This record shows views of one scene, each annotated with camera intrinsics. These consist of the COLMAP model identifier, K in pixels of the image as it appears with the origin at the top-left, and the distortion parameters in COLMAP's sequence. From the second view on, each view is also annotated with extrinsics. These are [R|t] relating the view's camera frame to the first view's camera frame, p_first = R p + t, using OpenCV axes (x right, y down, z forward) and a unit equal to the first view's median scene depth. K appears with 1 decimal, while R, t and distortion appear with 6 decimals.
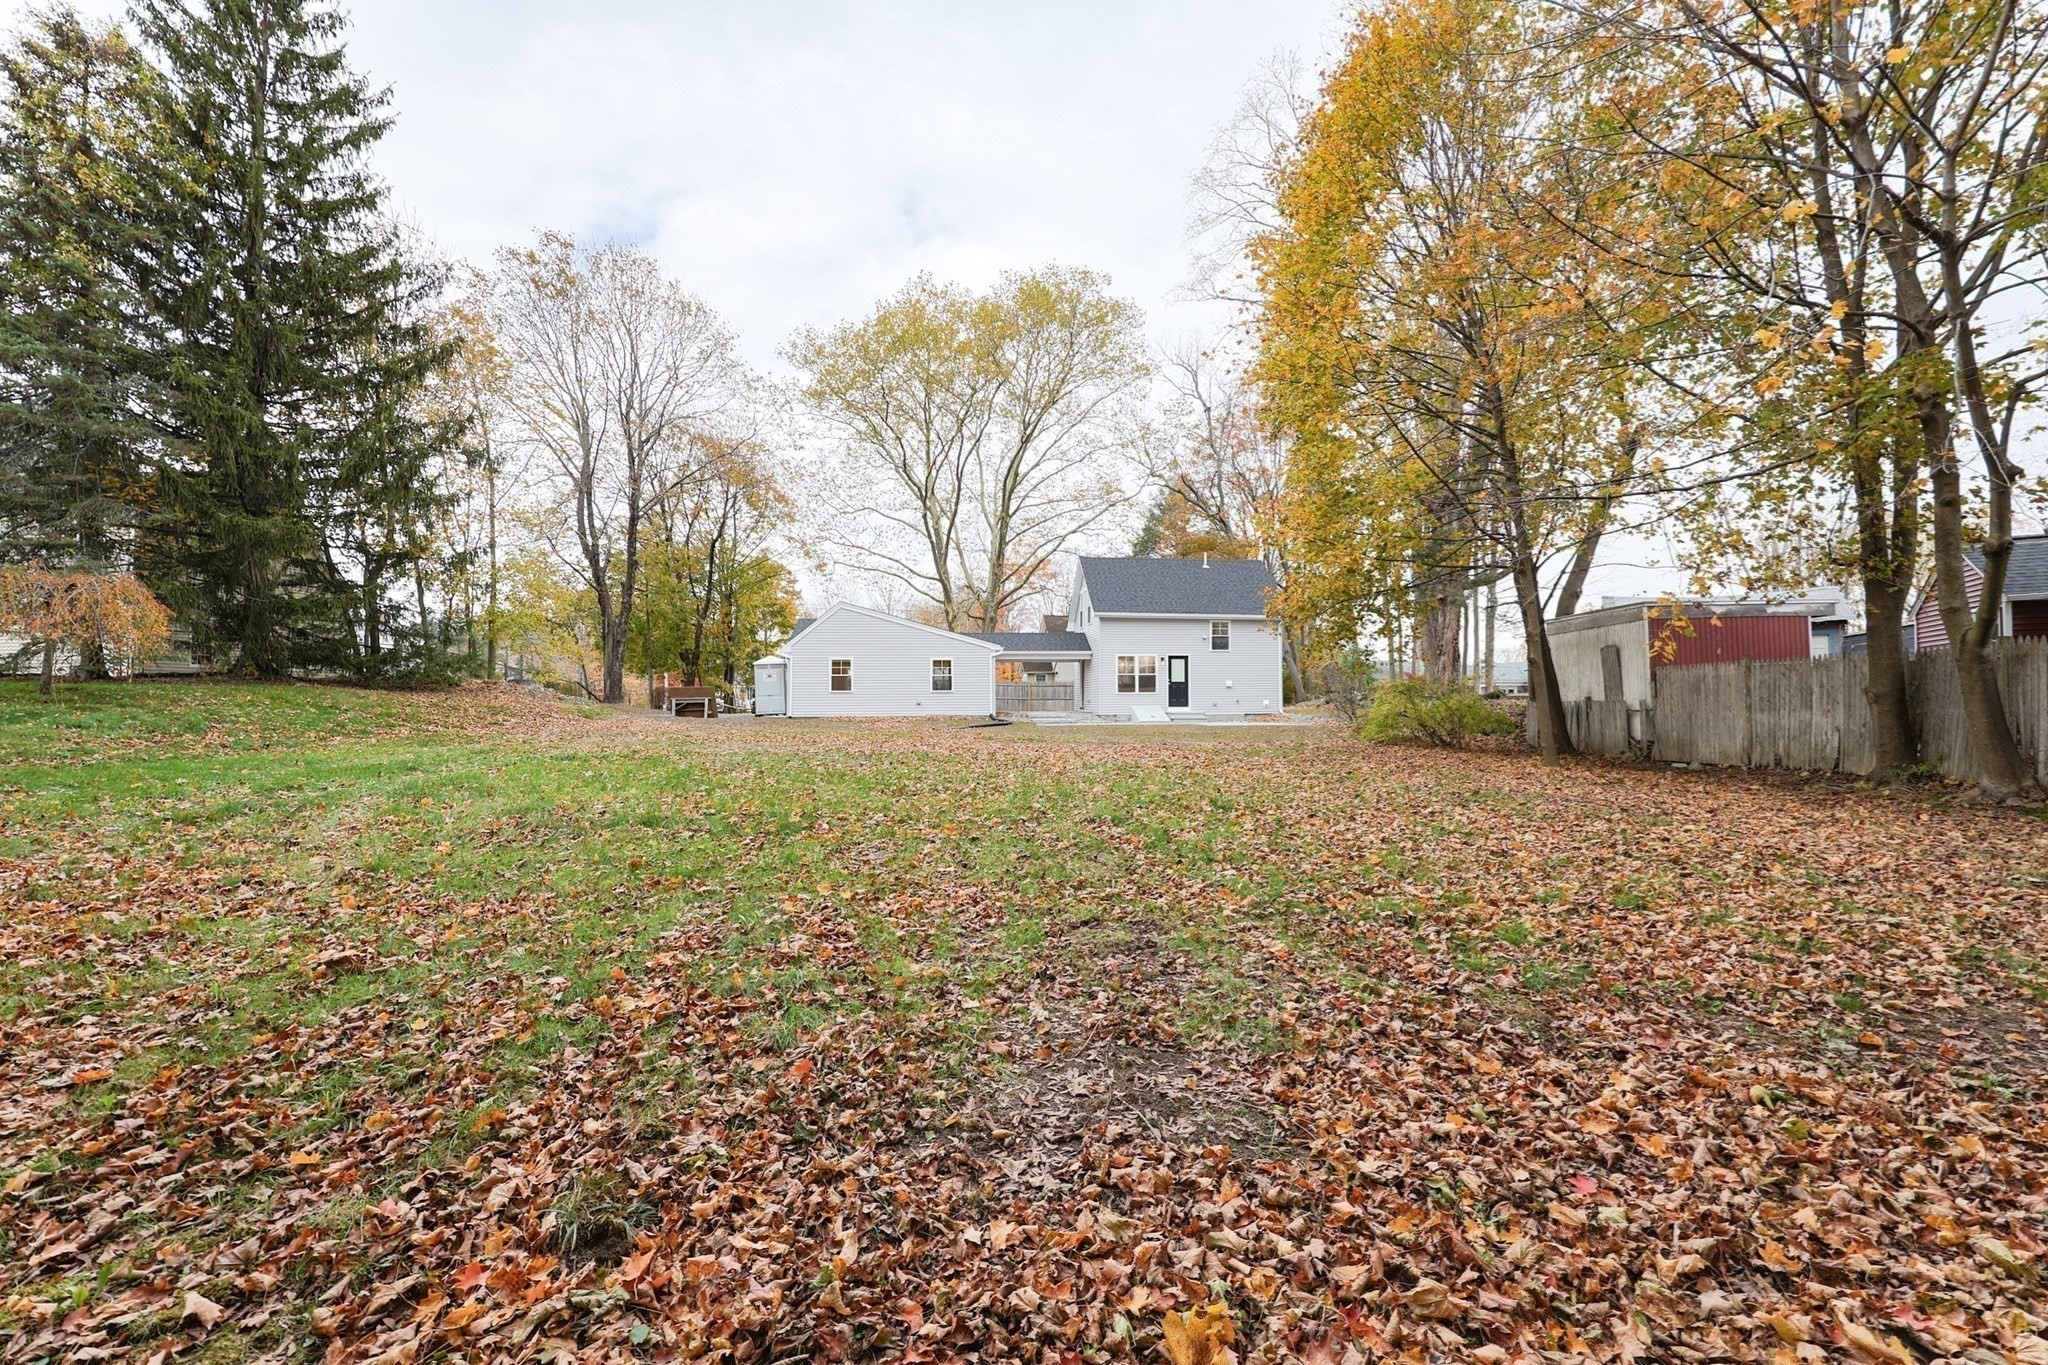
lens RADIAL K [[781.0, 0, 1025.1], [0, 781.0, 673.8], [0, 0, 1]] dist [-0.003349, -0.000568]
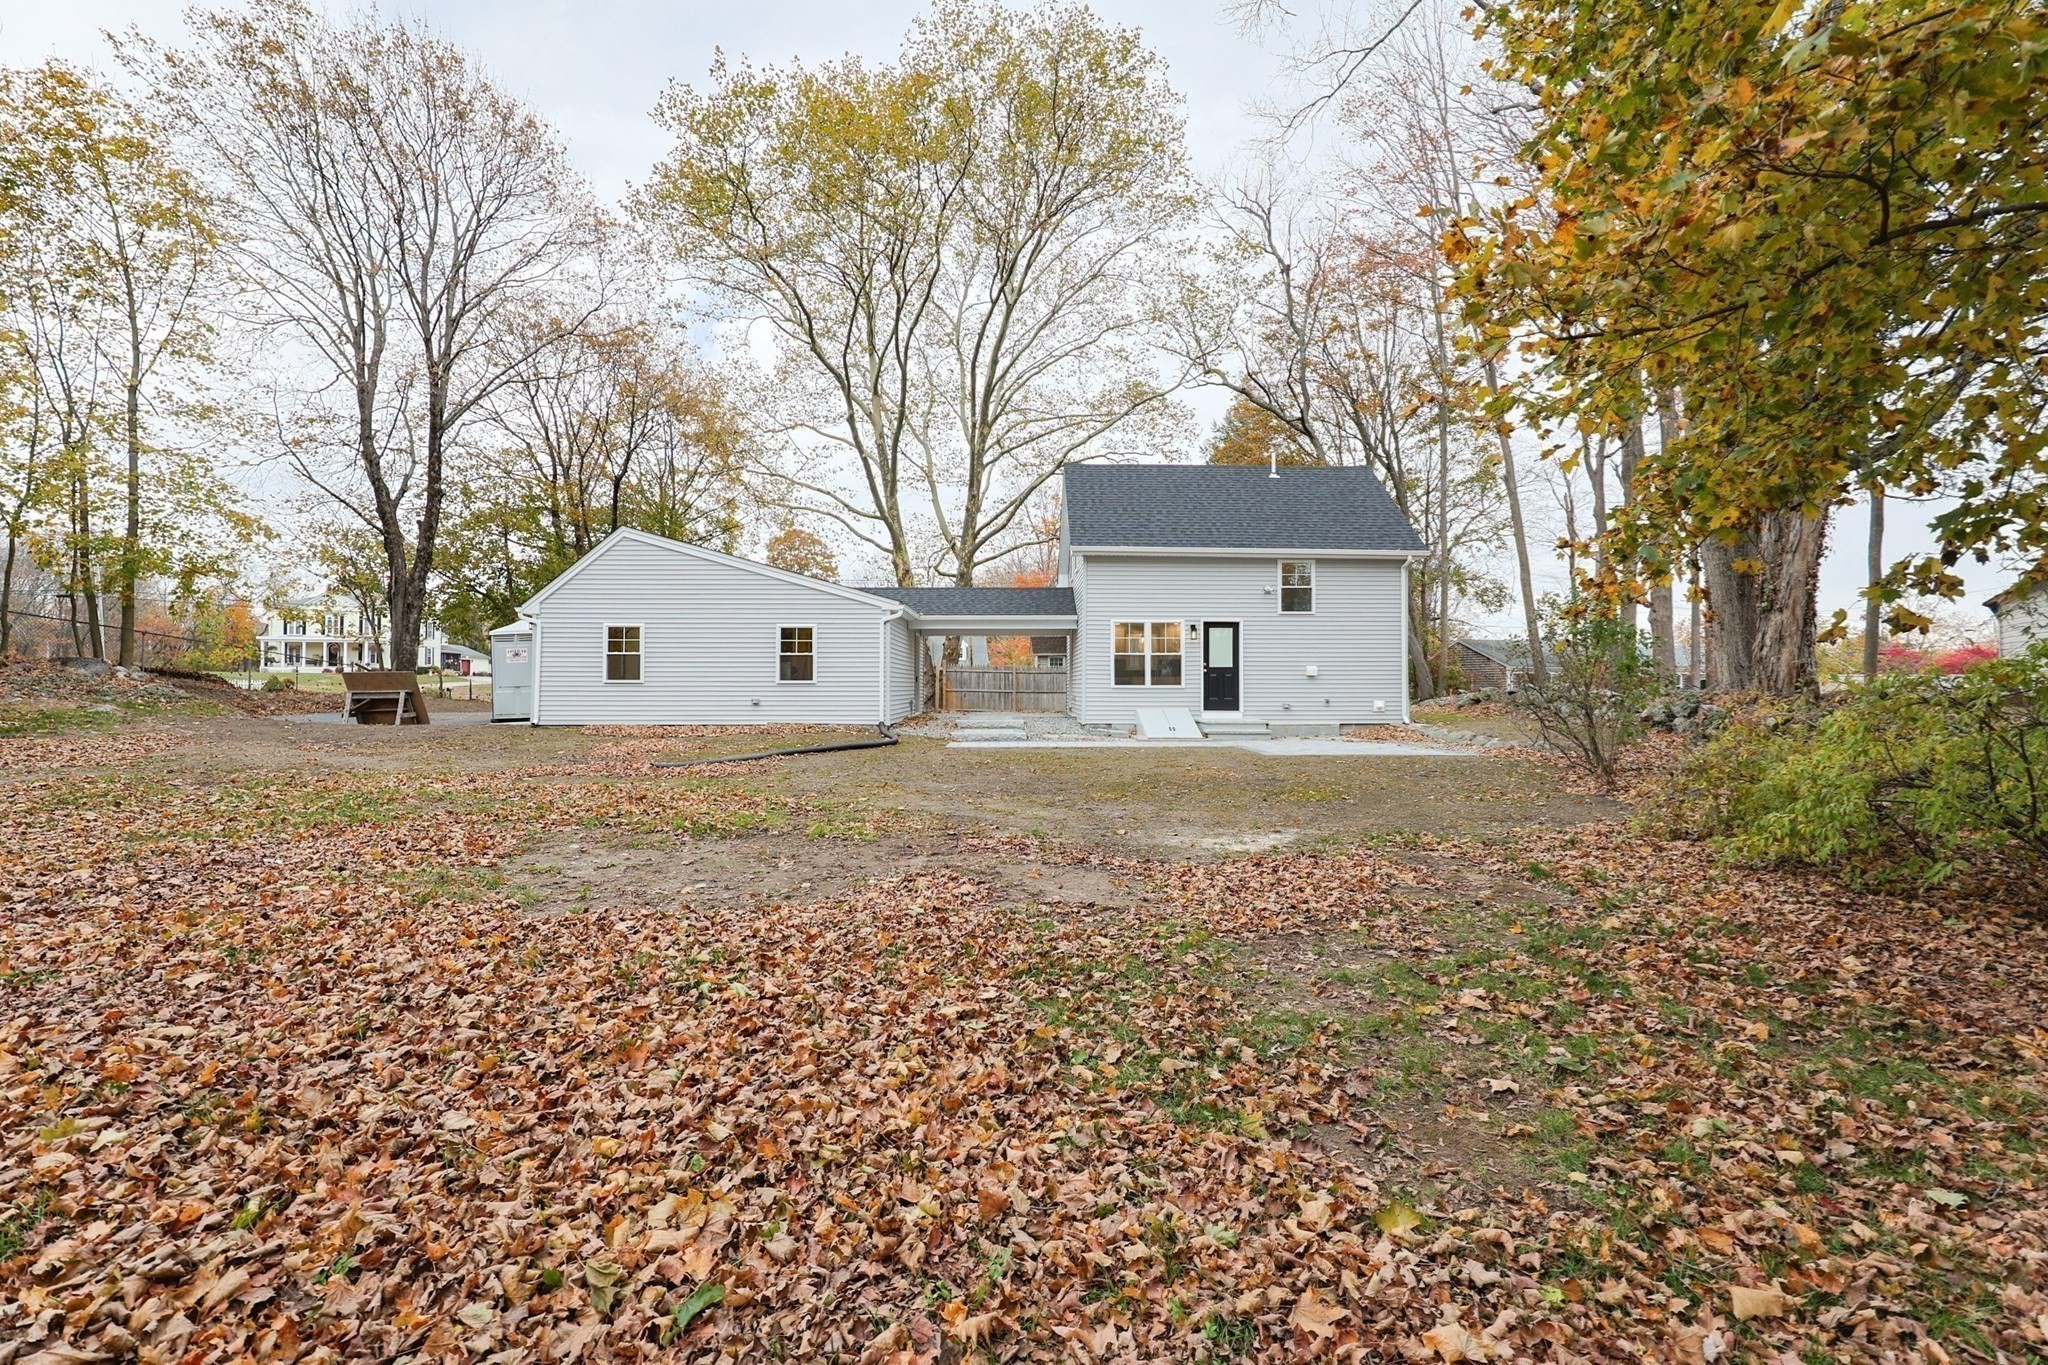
lens RADIAL K [[790.7, 0, 1025.8], [0, 790.7, 650.8], [0, 0, 1]] dist [-0.001295, -0.000150]
pose [[0.994592, 0.004332, -0.103769, 0.112797], [-0.004469, 0.999989, -0.001089, -0.000589], [0.103763, 0.001546, 0.994601, 0.403208]]
